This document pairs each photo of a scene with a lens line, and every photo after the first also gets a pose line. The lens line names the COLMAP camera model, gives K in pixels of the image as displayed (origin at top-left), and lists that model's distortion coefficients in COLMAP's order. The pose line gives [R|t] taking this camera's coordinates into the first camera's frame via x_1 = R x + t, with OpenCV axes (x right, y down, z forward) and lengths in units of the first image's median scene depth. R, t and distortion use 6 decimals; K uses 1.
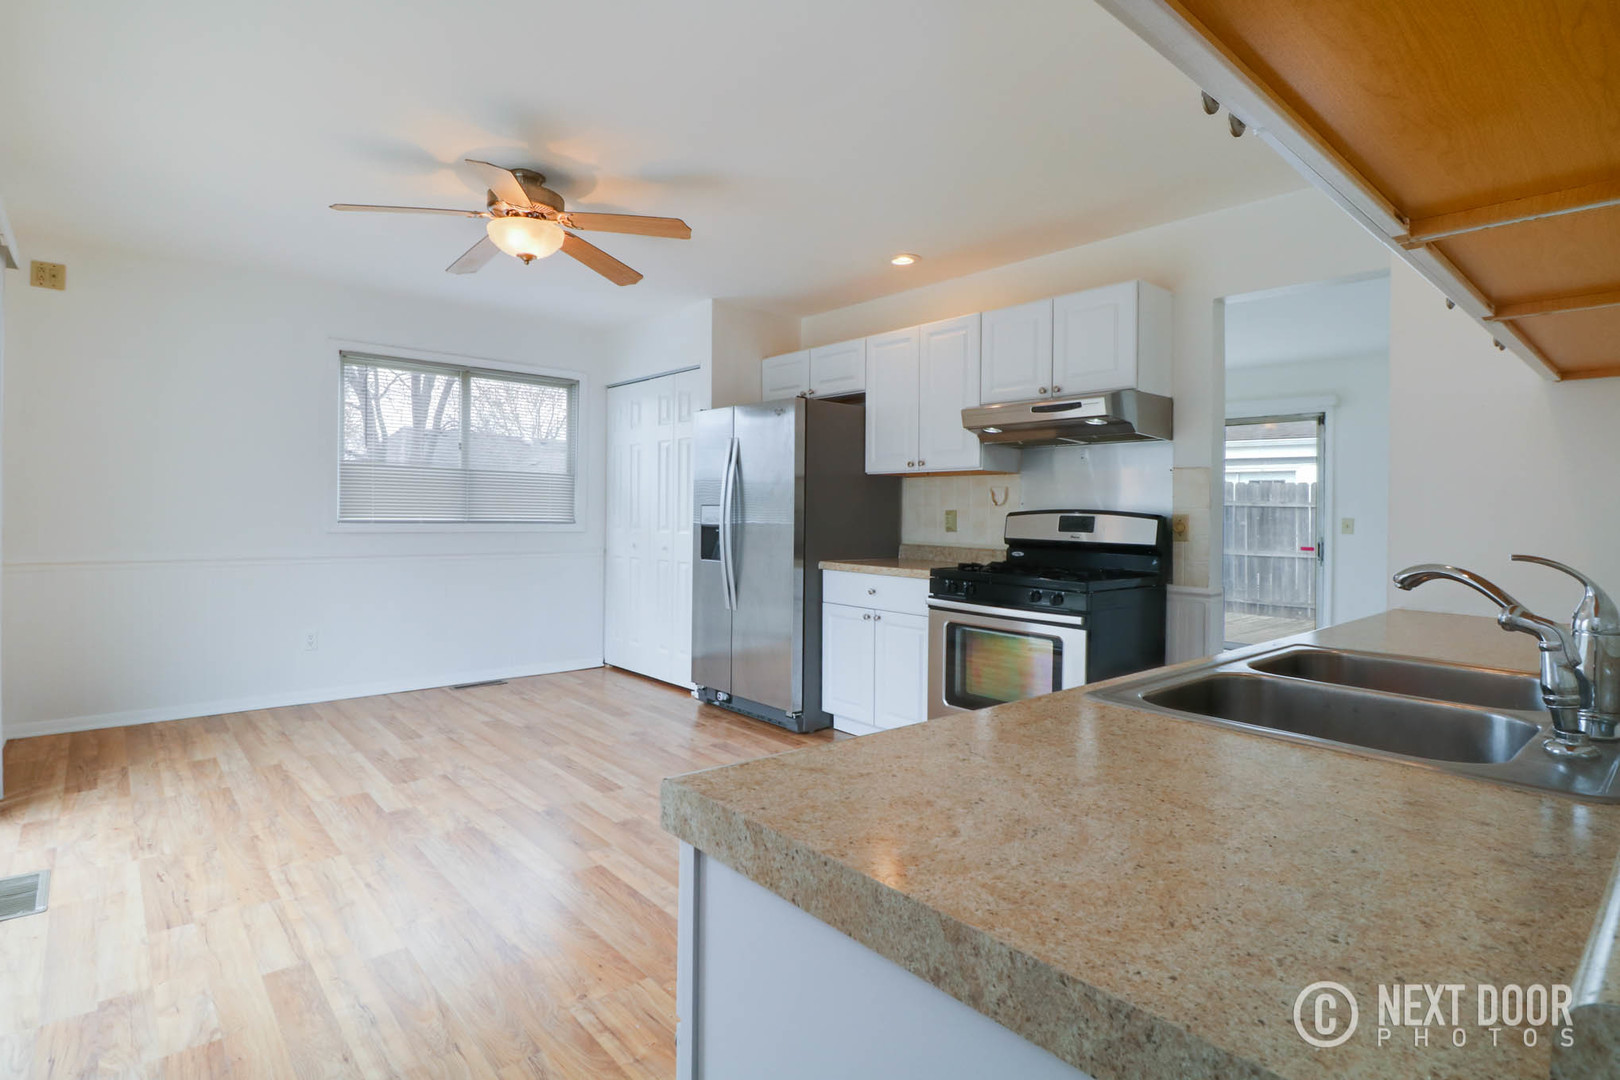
lens RADIAL K [[792.5, 0, 764.7], [0, 792.5, 514.5], [0, 0, 1]] dist [-0.001970, -0.000986]
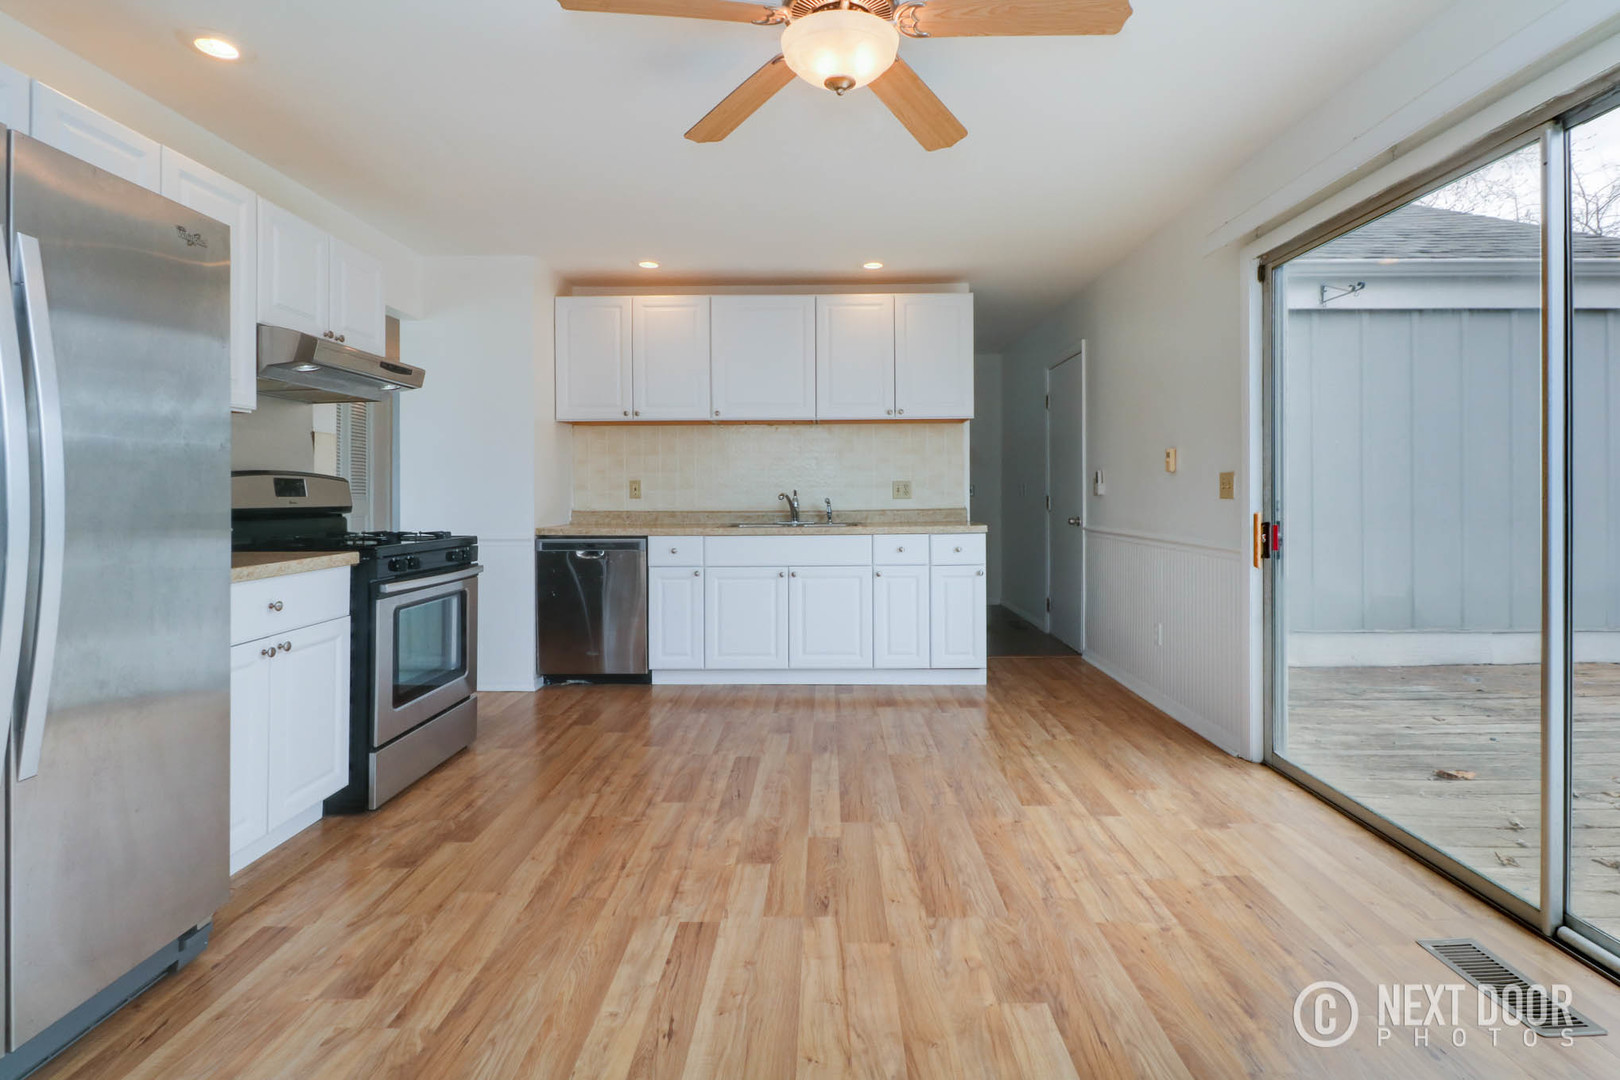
lens RADIAL K [[780.1, 0, 822.0], [0, 780.1, 484.8], [0, 0, 1]] dist [0.013027, -0.012644]
pose [[-0.768022, -0.005505, 0.640400, -0.646959], [-0.003460, 0.999984, 0.004446, 0.003366], [-0.640414, 0.001199, -0.768029, 1.394231]]
